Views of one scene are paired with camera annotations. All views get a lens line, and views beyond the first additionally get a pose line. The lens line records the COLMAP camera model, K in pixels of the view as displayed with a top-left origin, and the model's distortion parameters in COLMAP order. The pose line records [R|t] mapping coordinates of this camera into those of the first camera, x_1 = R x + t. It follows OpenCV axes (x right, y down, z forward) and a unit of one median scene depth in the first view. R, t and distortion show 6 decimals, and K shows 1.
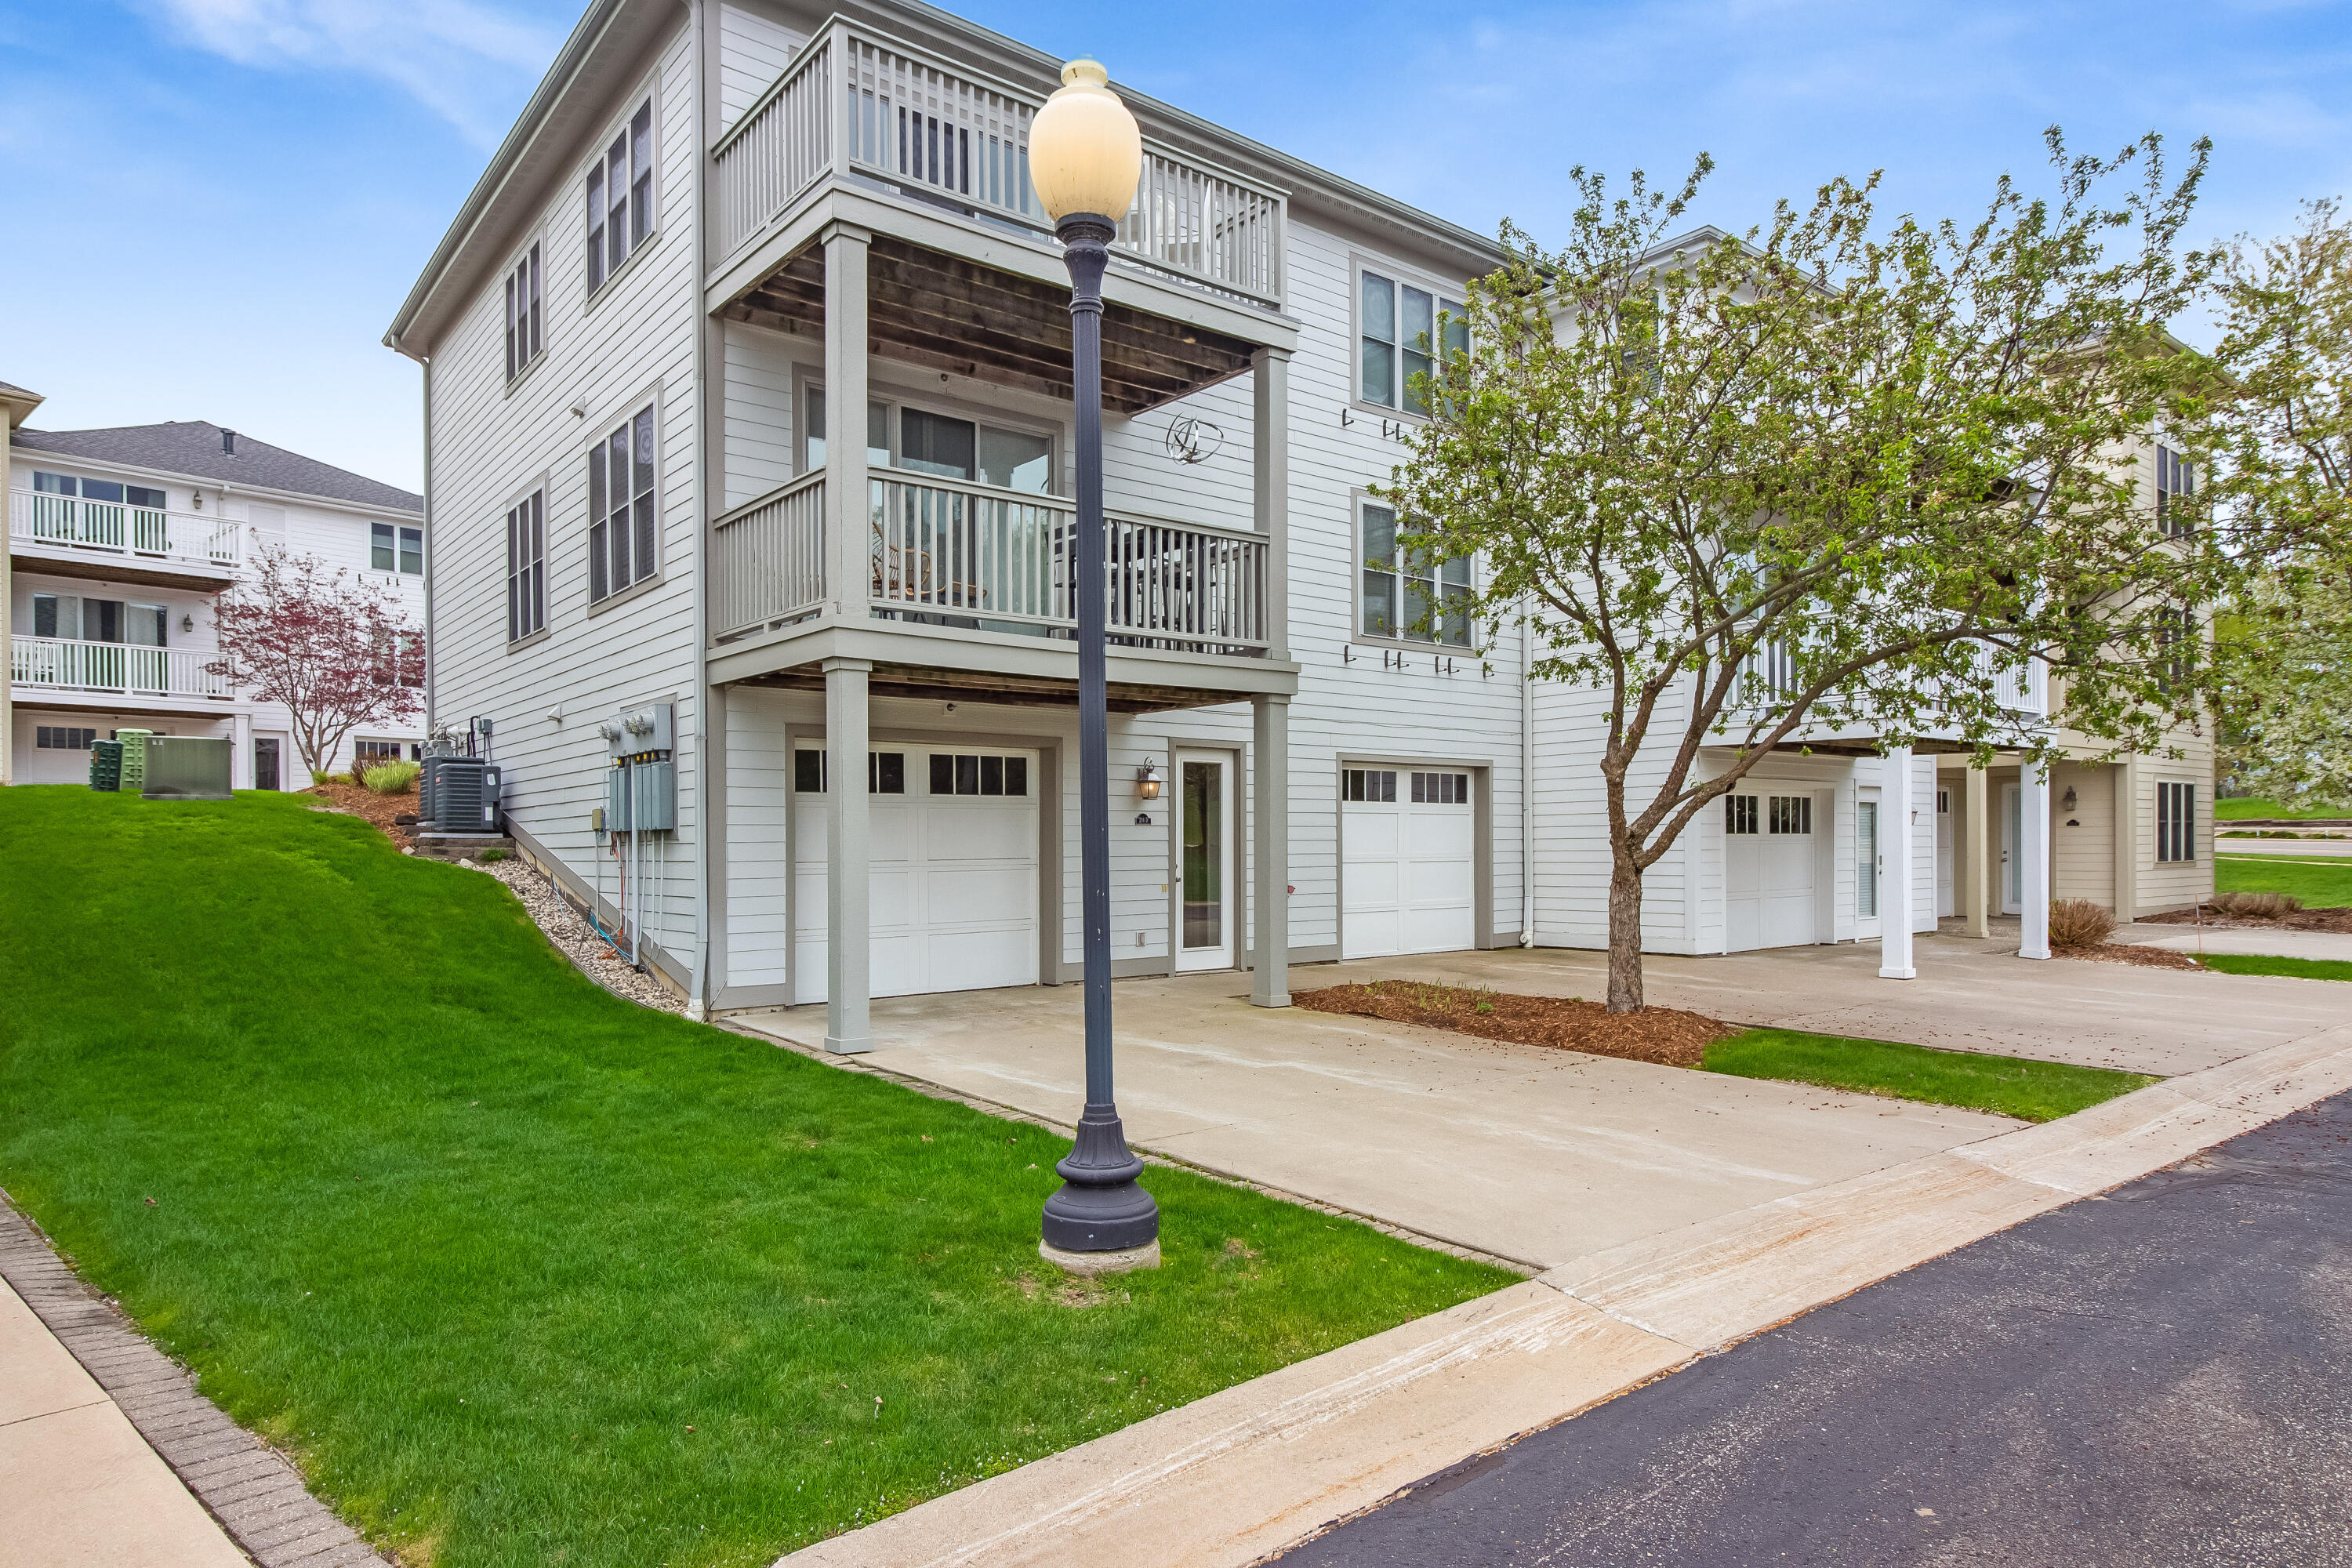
lens RADIAL K [[1389.5, 0, 1177.2], [0, 1389.5, 851.2], [0, 0, 1]] dist [0.002591, 0.000292]
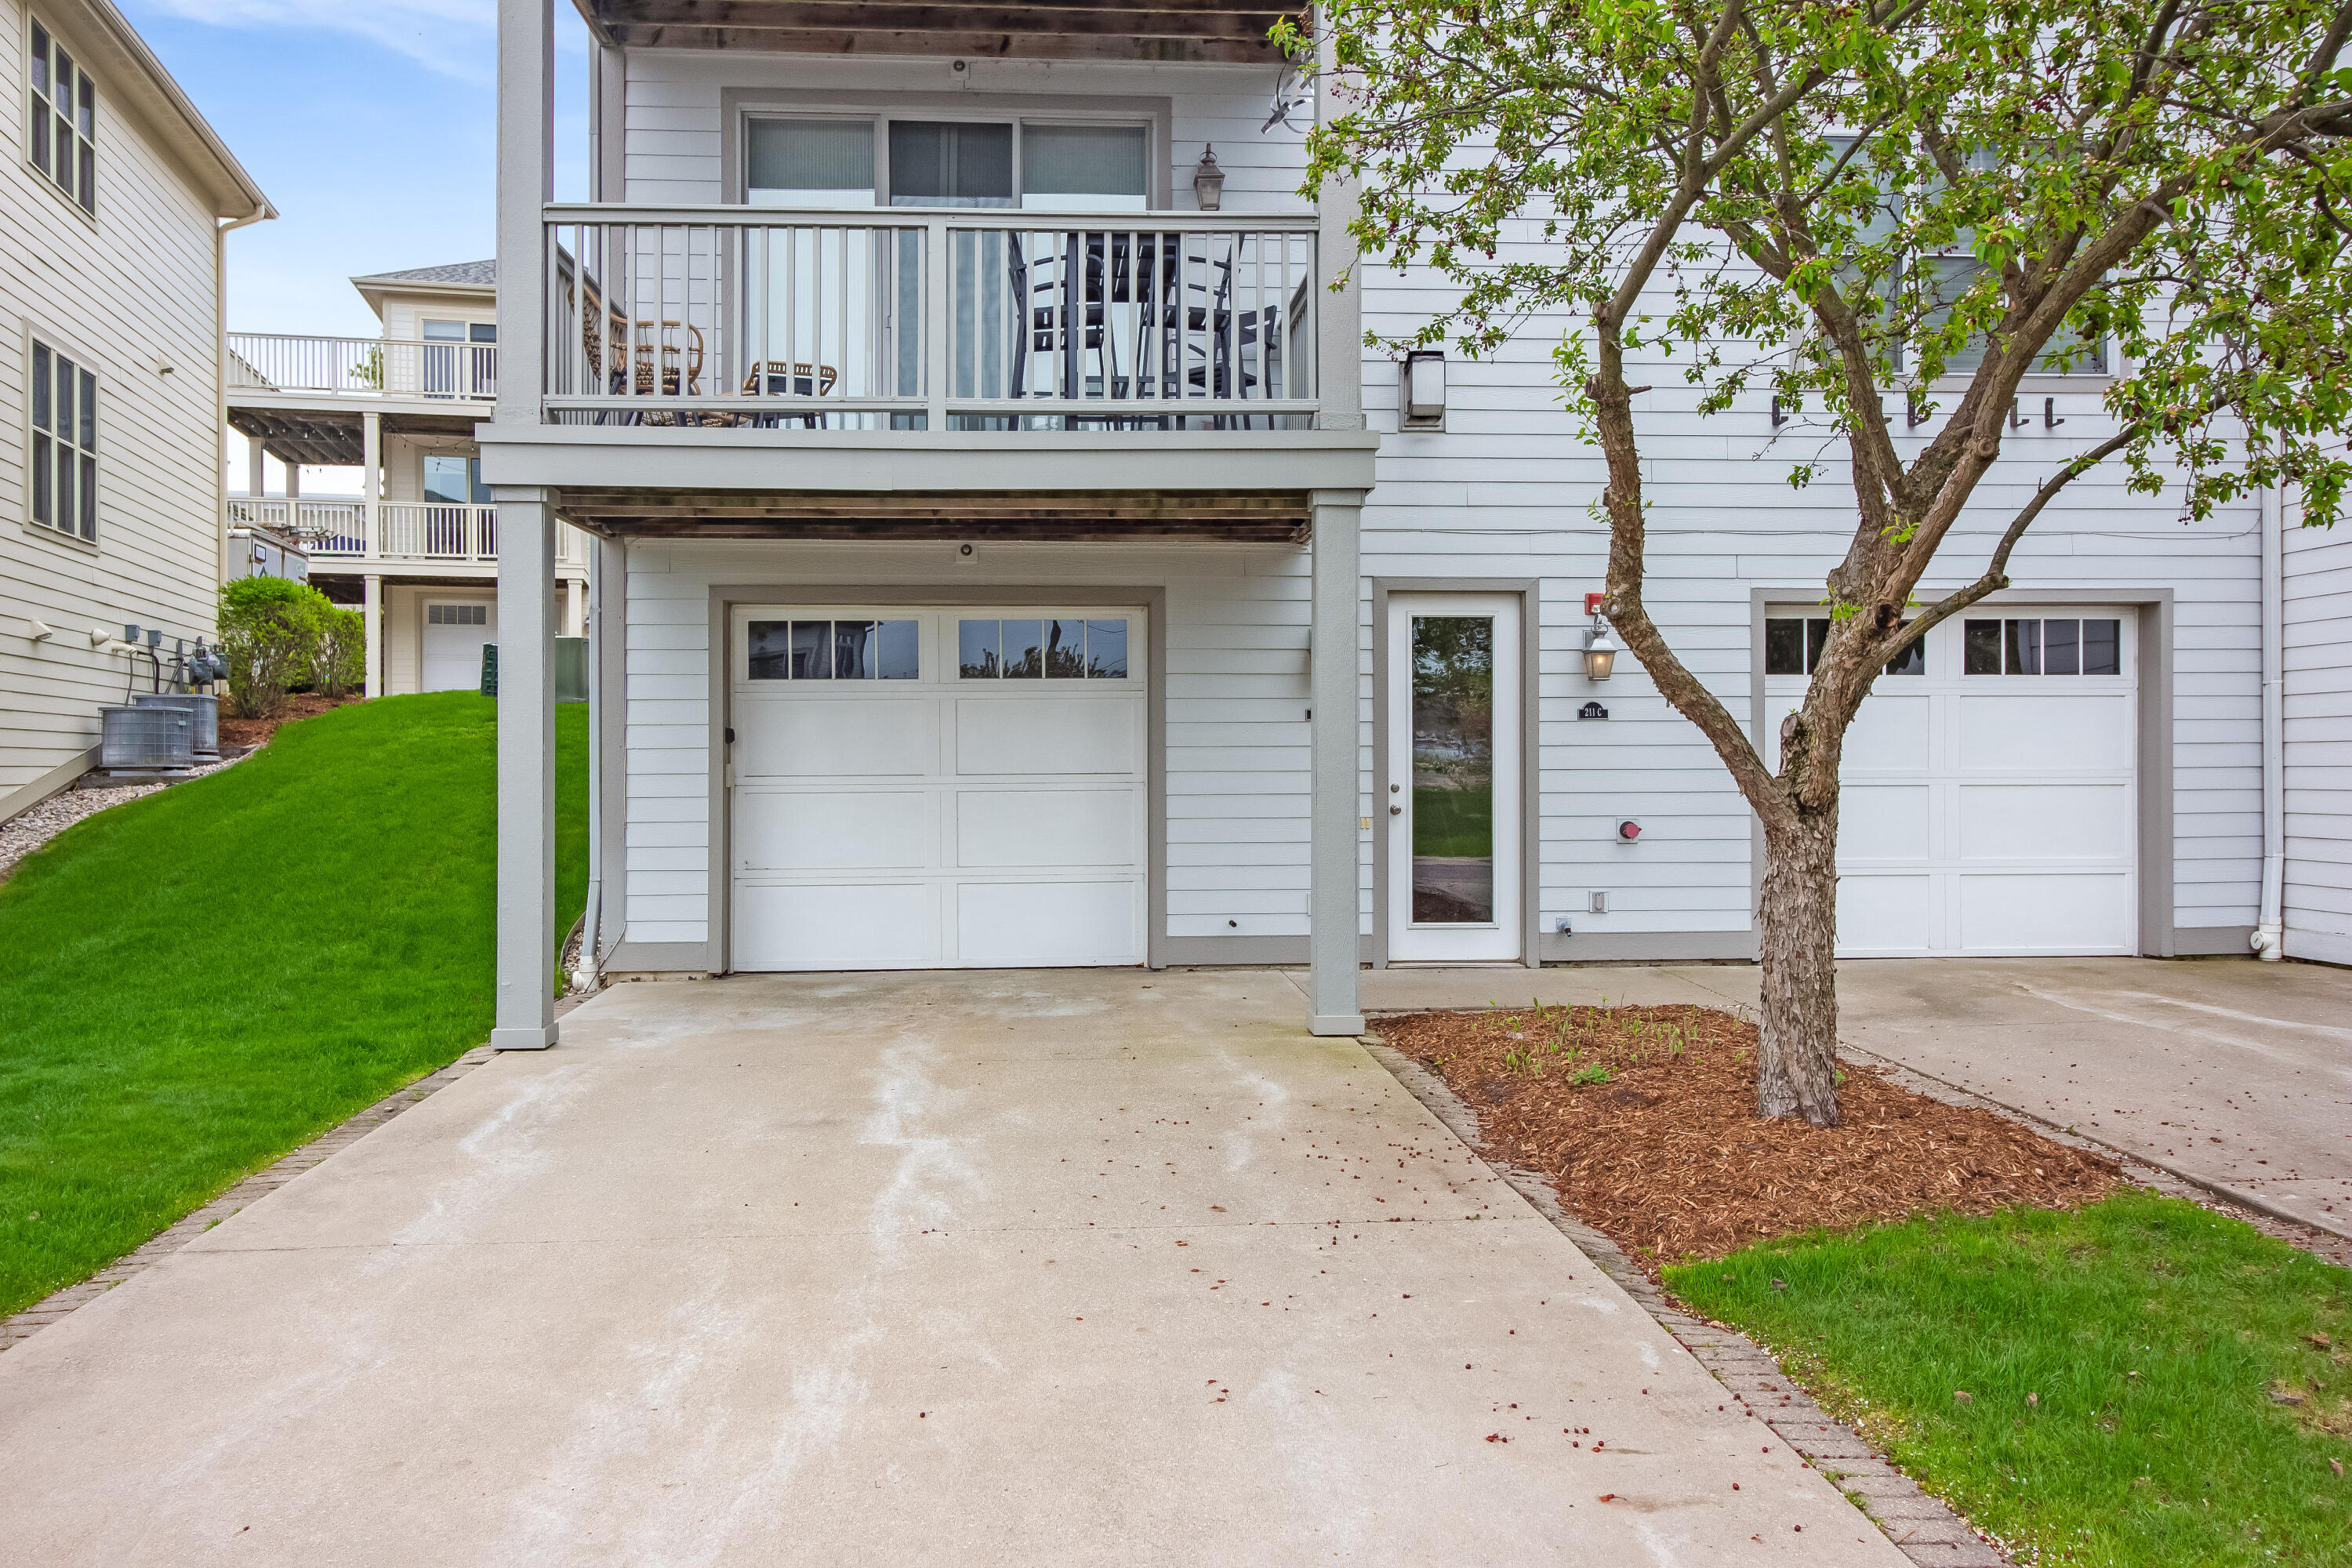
lens RADIAL K [[1799.5, 0, 1175.4], [0, 1799.5, 748.7], [0, 0, 1]] dist [0.007798, 0.001857]
pose [[0.820187, 0.001719, -0.572093, 0.369430], [-0.004449, 0.999984, -0.003373, -0.003139], [0.572078, 0.005312, 0.820182, 0.294014]]
